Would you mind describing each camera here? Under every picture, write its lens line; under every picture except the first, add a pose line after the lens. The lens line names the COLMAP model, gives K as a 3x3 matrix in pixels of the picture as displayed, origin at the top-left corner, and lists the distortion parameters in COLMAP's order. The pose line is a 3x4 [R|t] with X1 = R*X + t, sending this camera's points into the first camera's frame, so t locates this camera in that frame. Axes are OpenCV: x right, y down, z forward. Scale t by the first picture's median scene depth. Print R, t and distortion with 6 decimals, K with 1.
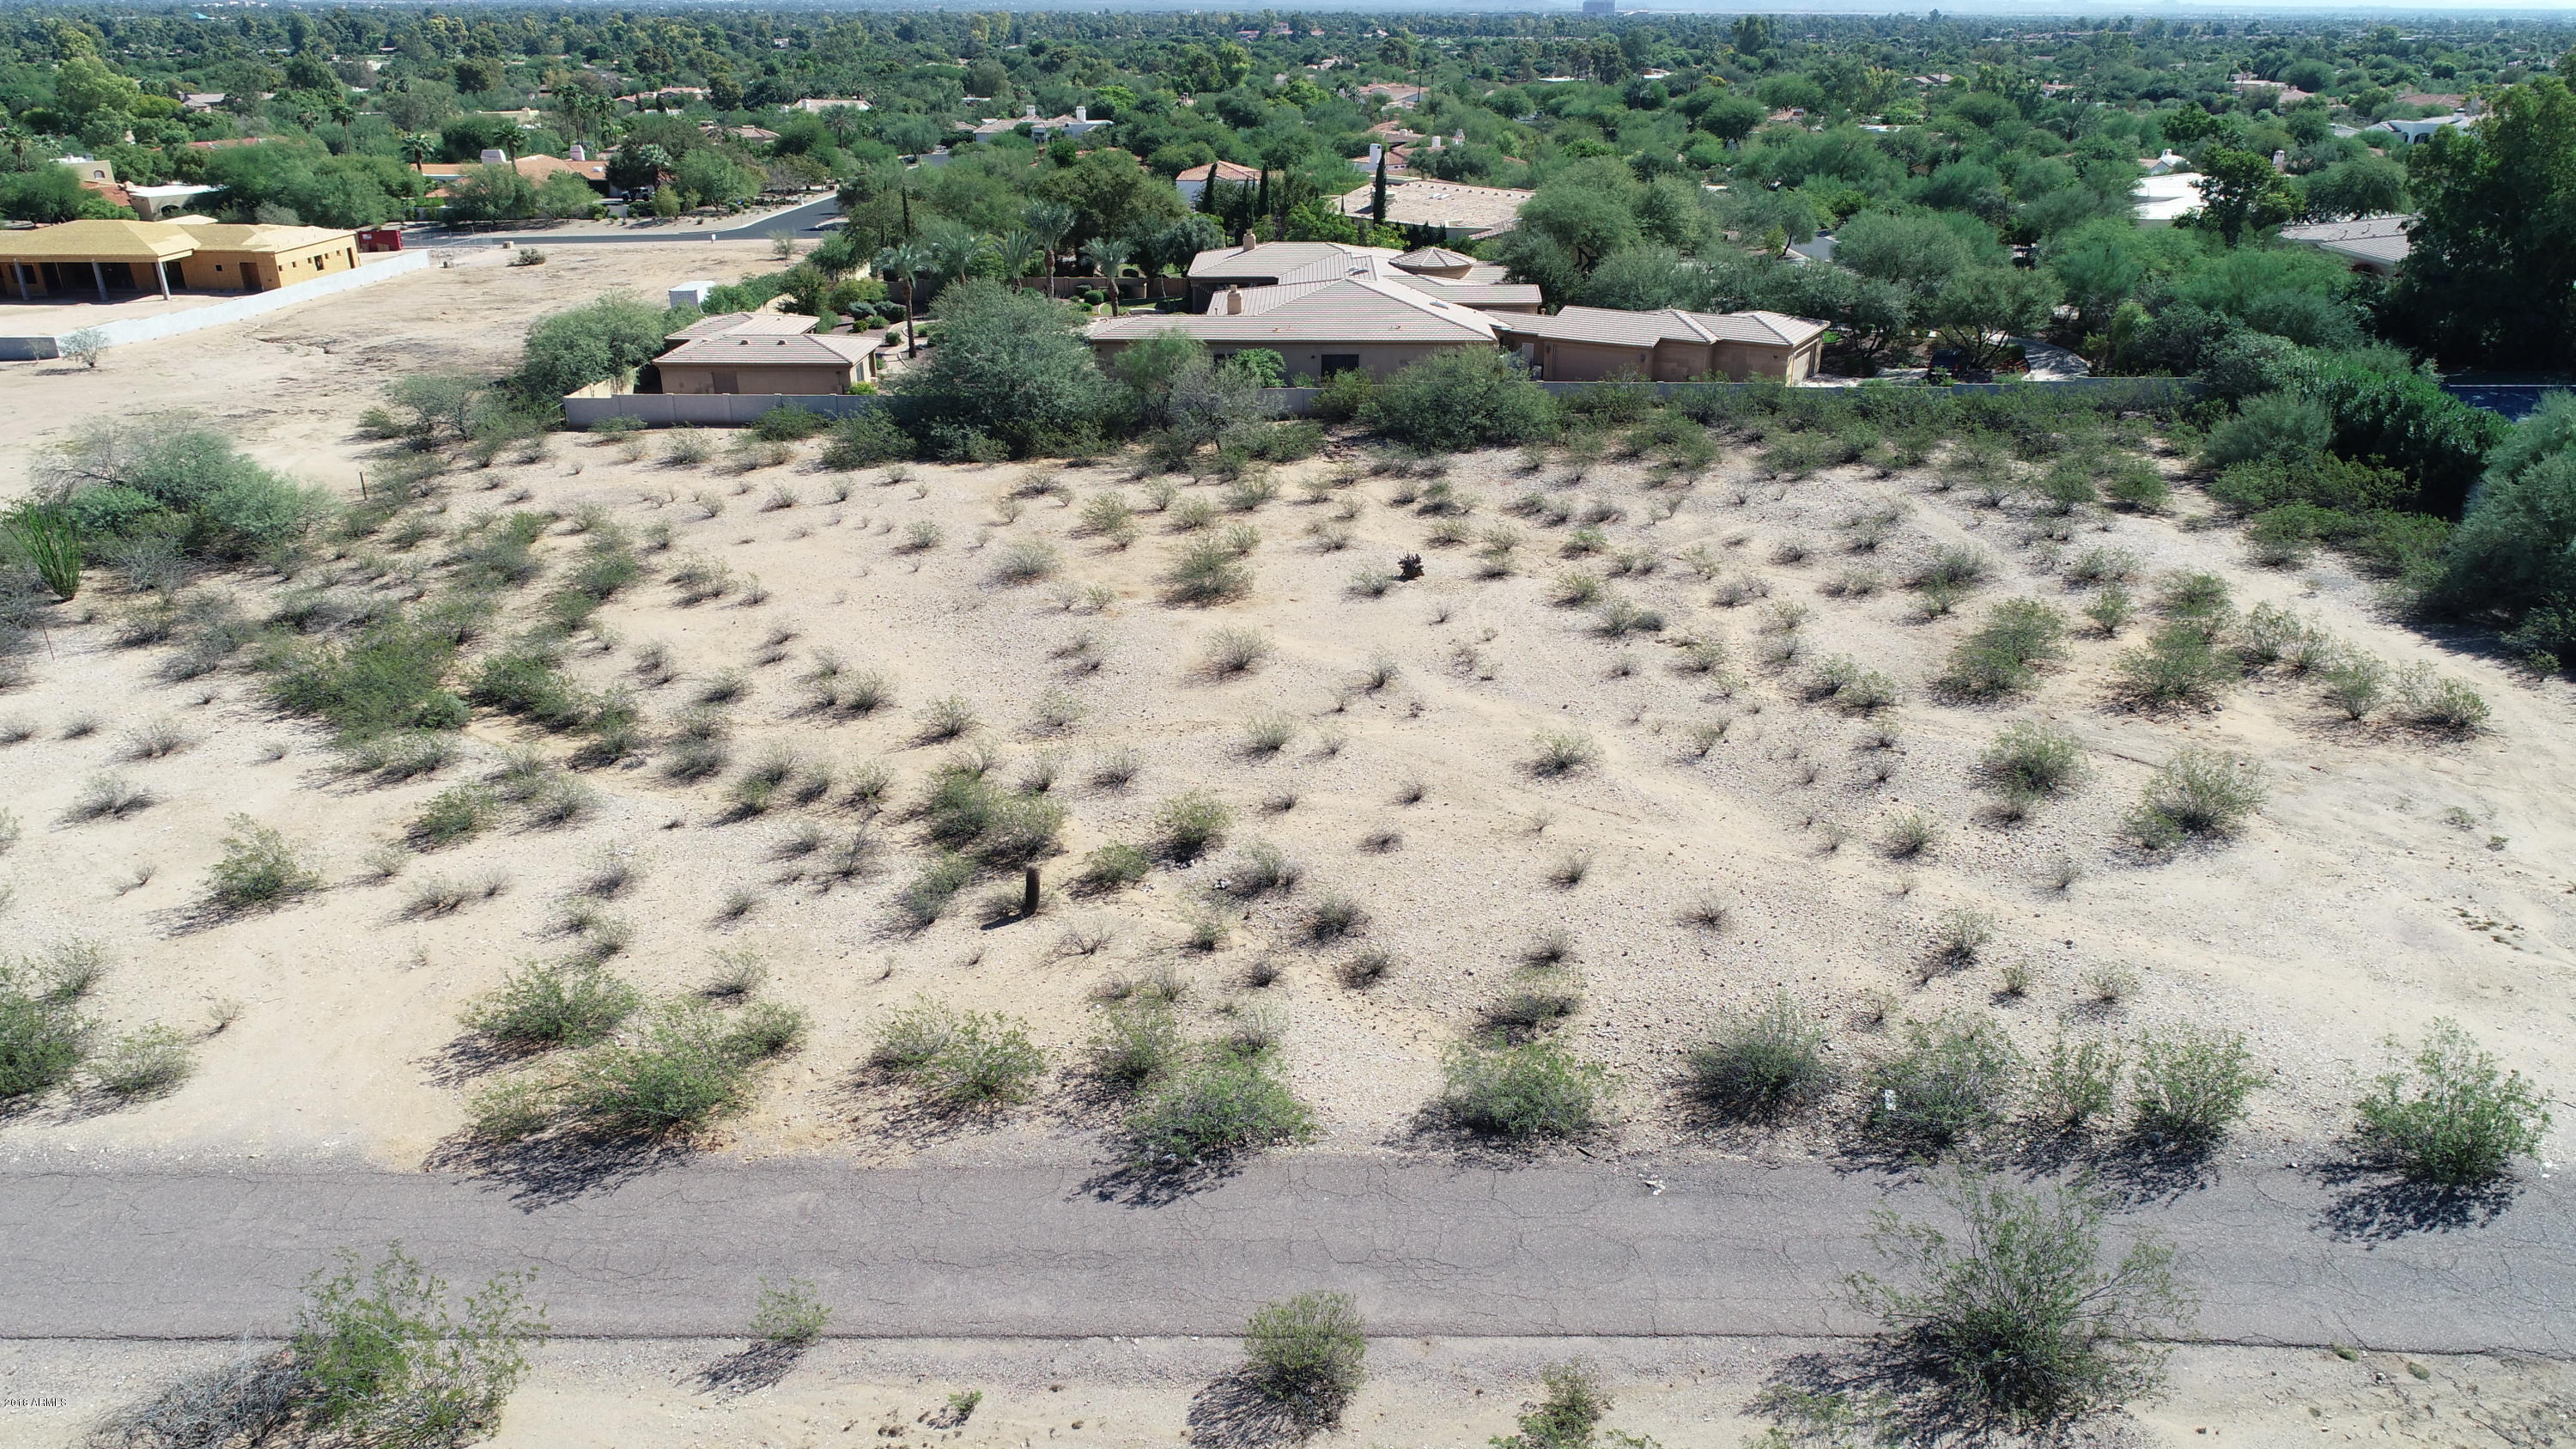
lens RADIAL K [[1713.8, 0, 1288.4], [0, 1713.8, 725.6], [0, 0, 1]] dist [-0.002429, -0.000984]
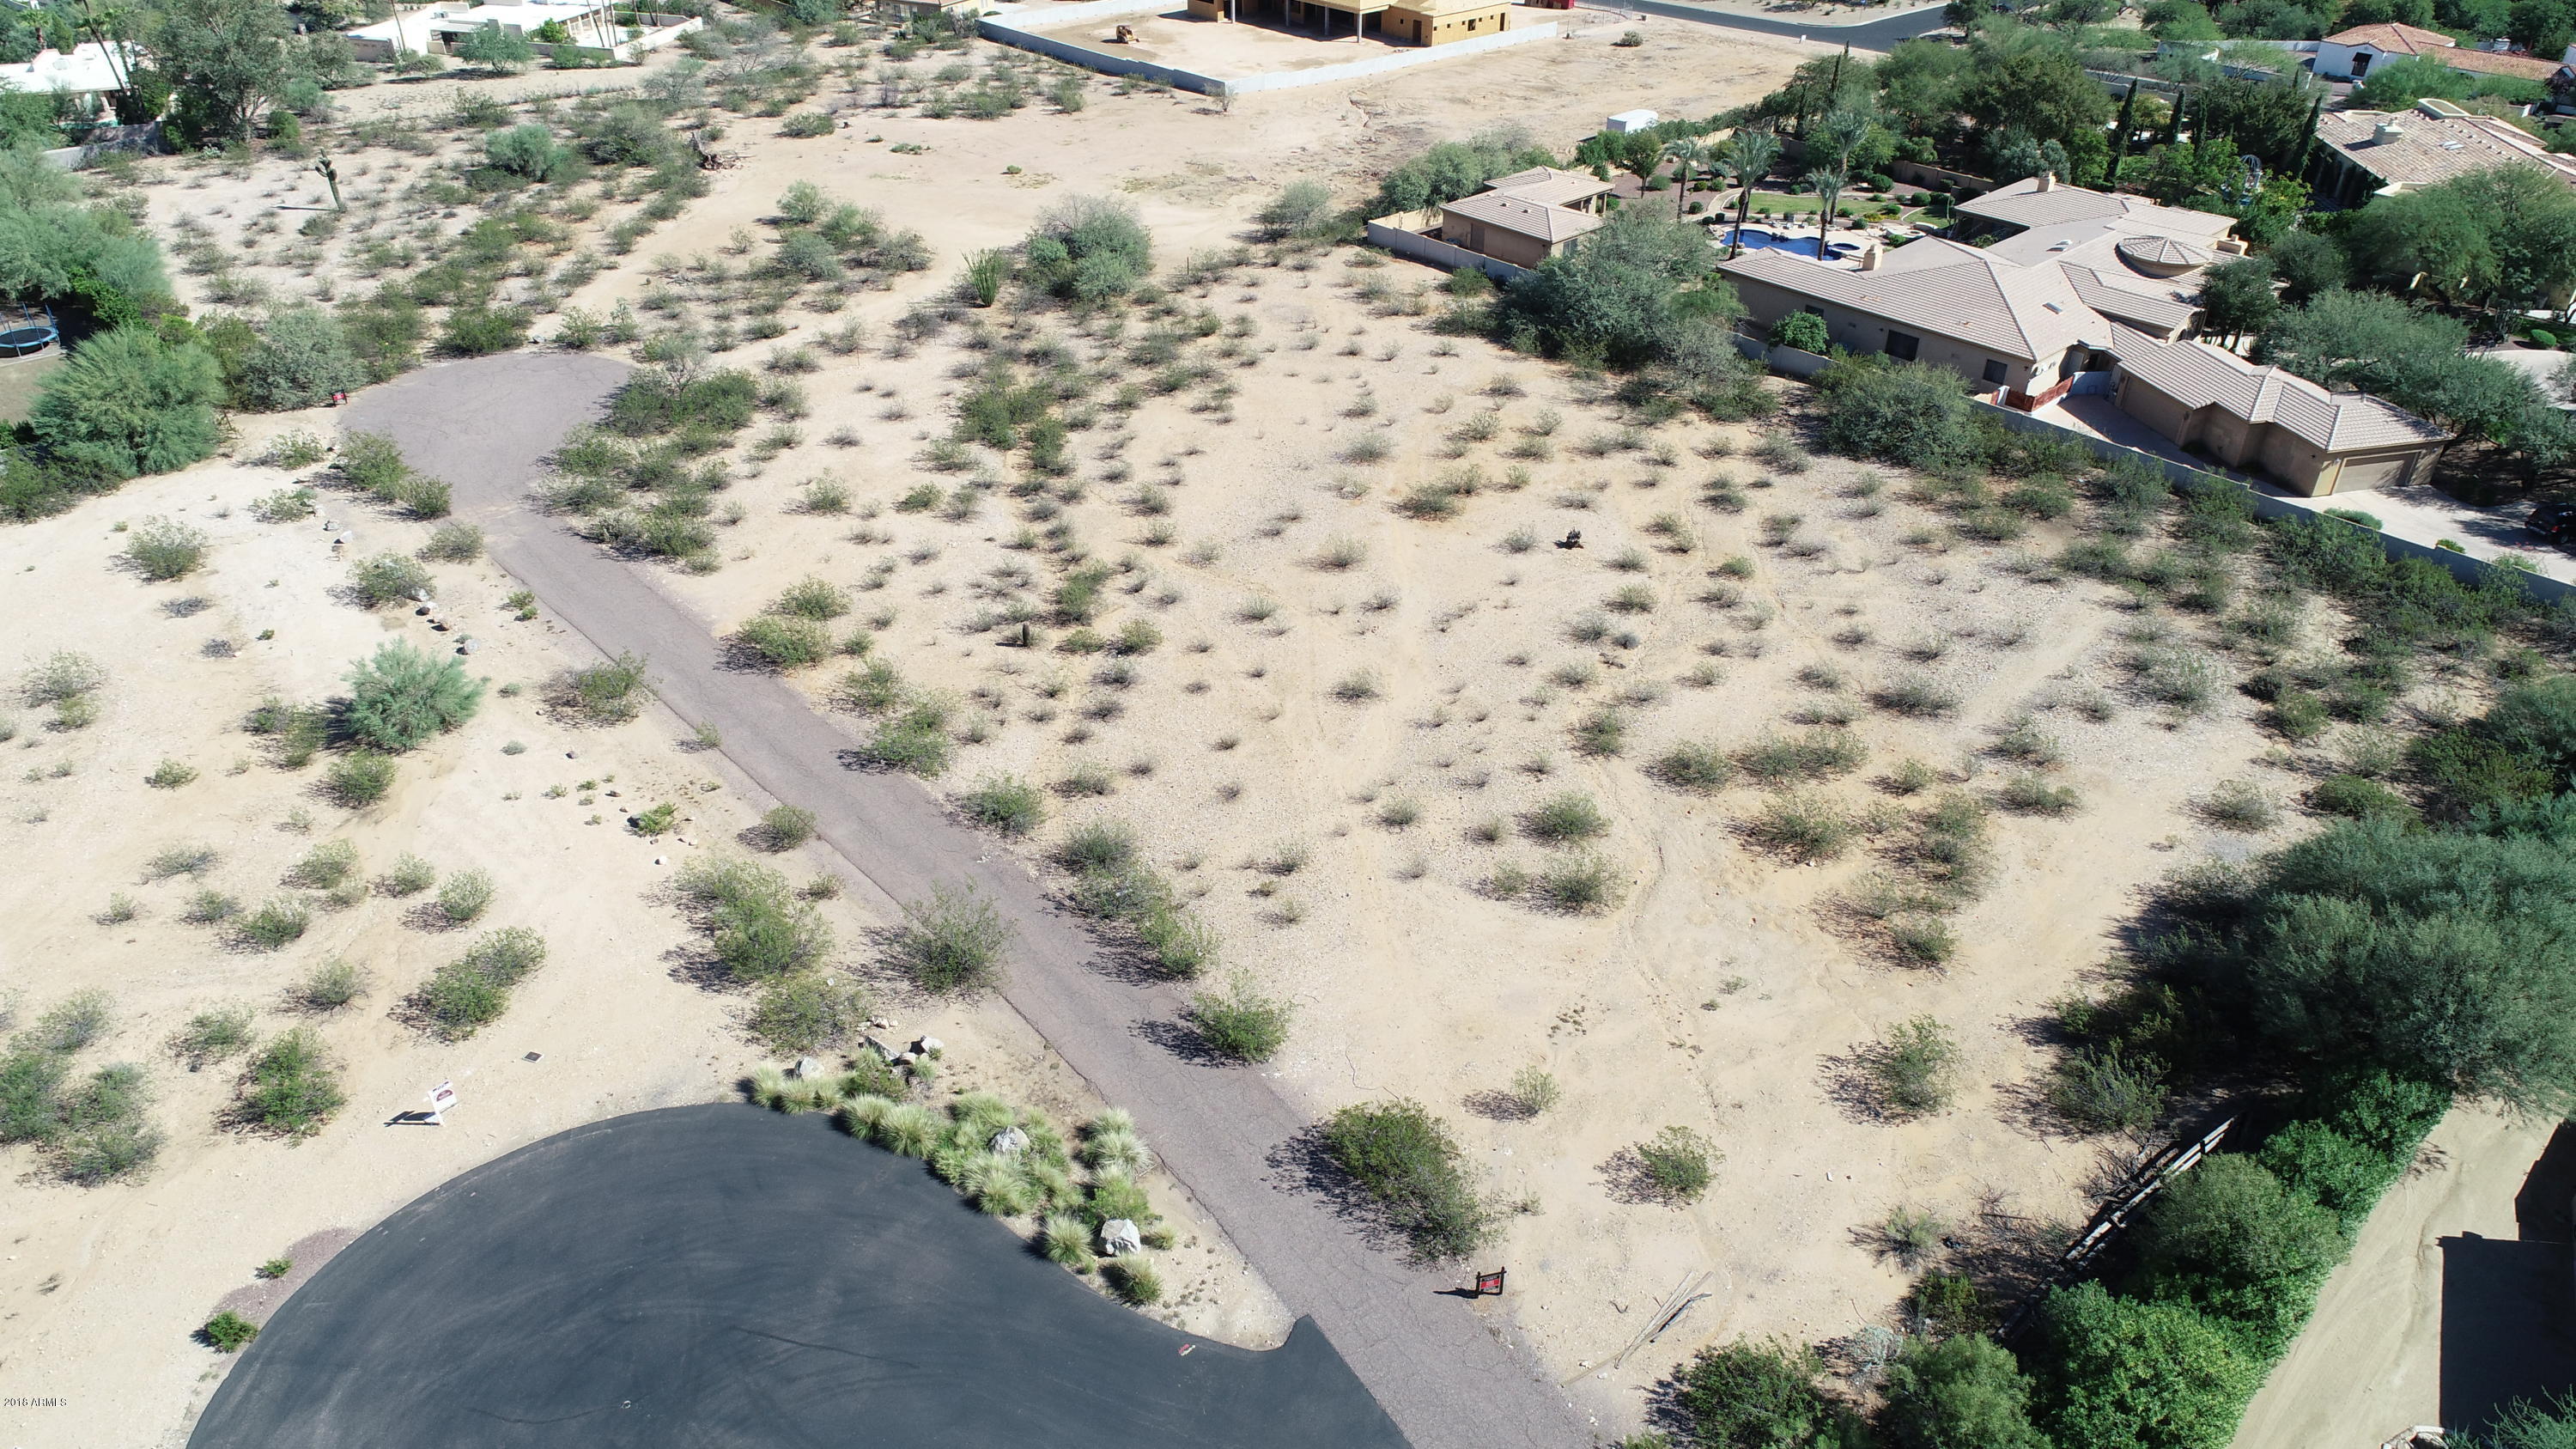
lens RADIAL K [[1713.8, 0, 1282.6], [0, 1713.8, 723.3], [0, 0, 1]] dist [-0.002429, -0.000984]
pose [[0.687737, 0.401753, -0.604659, 1.125961], [-0.285691, 0.915481, 0.283328, -0.396603], [0.667382, -0.022109, 0.744387, -0.218681]]
